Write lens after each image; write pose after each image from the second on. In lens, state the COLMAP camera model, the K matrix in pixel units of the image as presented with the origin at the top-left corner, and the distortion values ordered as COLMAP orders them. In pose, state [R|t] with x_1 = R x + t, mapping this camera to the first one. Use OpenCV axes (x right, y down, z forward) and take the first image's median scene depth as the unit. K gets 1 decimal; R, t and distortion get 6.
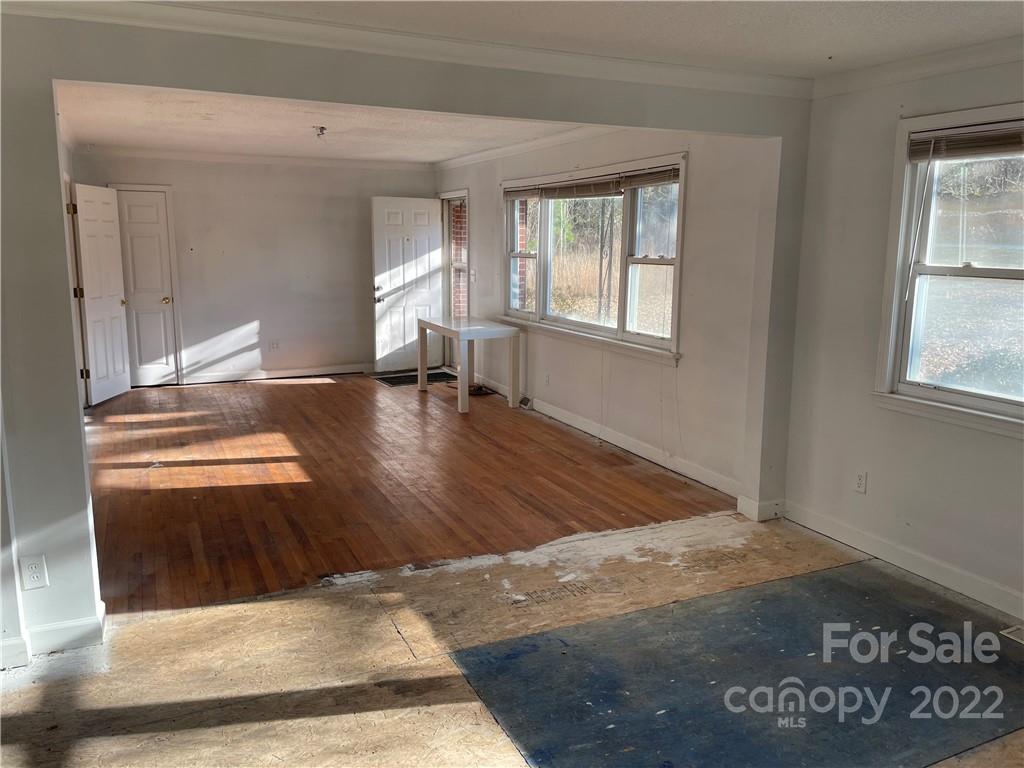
lens RADIAL K [[777.8, 0, 508.2], [0, 777.8, 382.7], [0, 0, 1]] dist [0.080764, -0.091445]
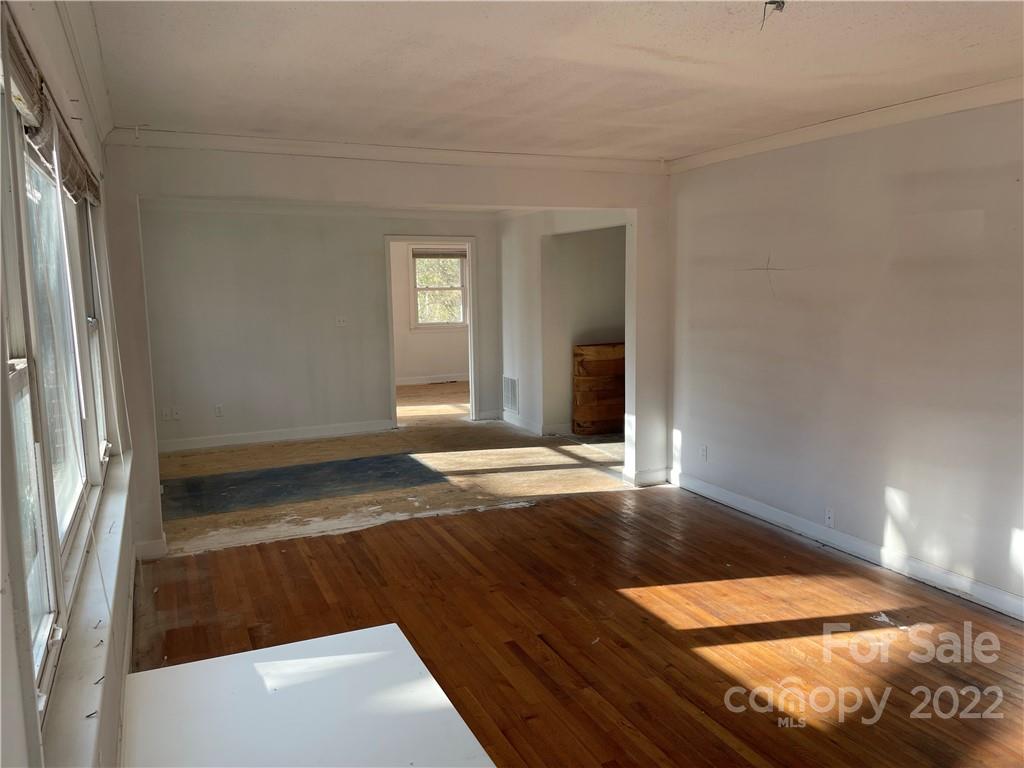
lens RADIAL K [[777.8, 0, 510.0], [0, 777.8, 377.6], [0, 0, 1]] dist [0.080764, -0.091445]
pose [[-0.999871, 0.008876, 0.013368, -0.183913], [0.012511, 0.952878, 0.303095, -0.394304], [-0.010048, 0.303223, -0.952866, 2.085516]]
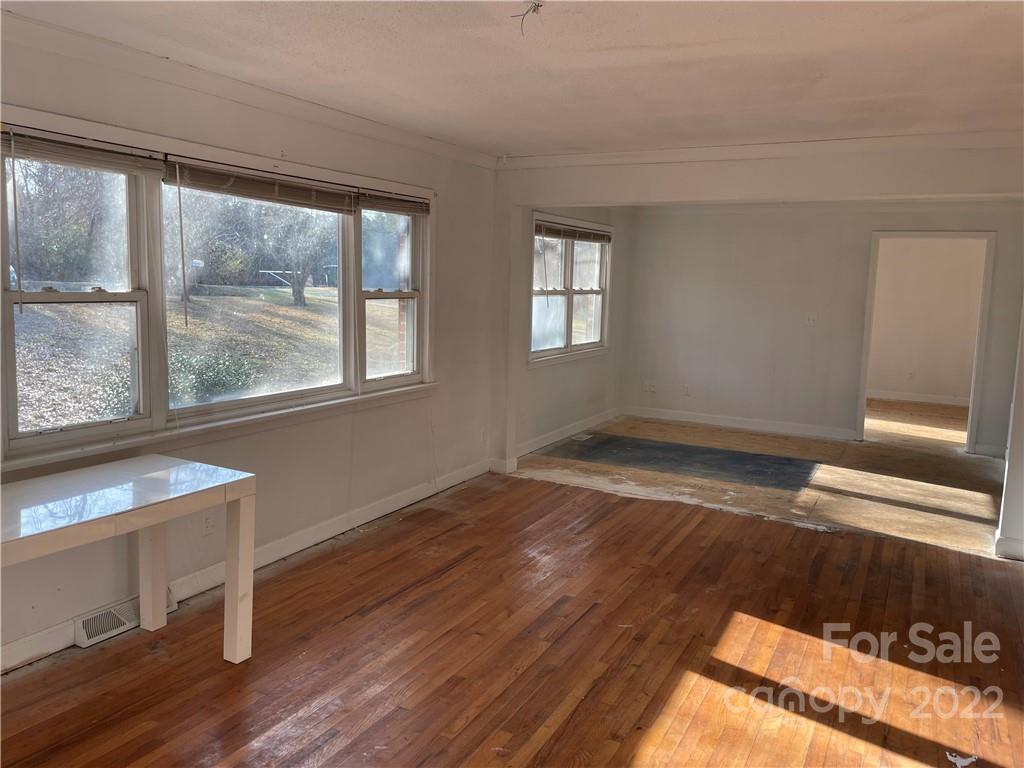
lens RADIAL K [[777.8, 0, 512.1], [0, 777.8, 379.8], [0, 0, 1]] dist [0.080764, -0.091445]
pose [[-0.602132, -0.129940, 0.787751, -0.831126], [0.110836, 0.963509, 0.243651, -0.352724], [-0.790666, 0.234022, -0.565758, 1.889926]]
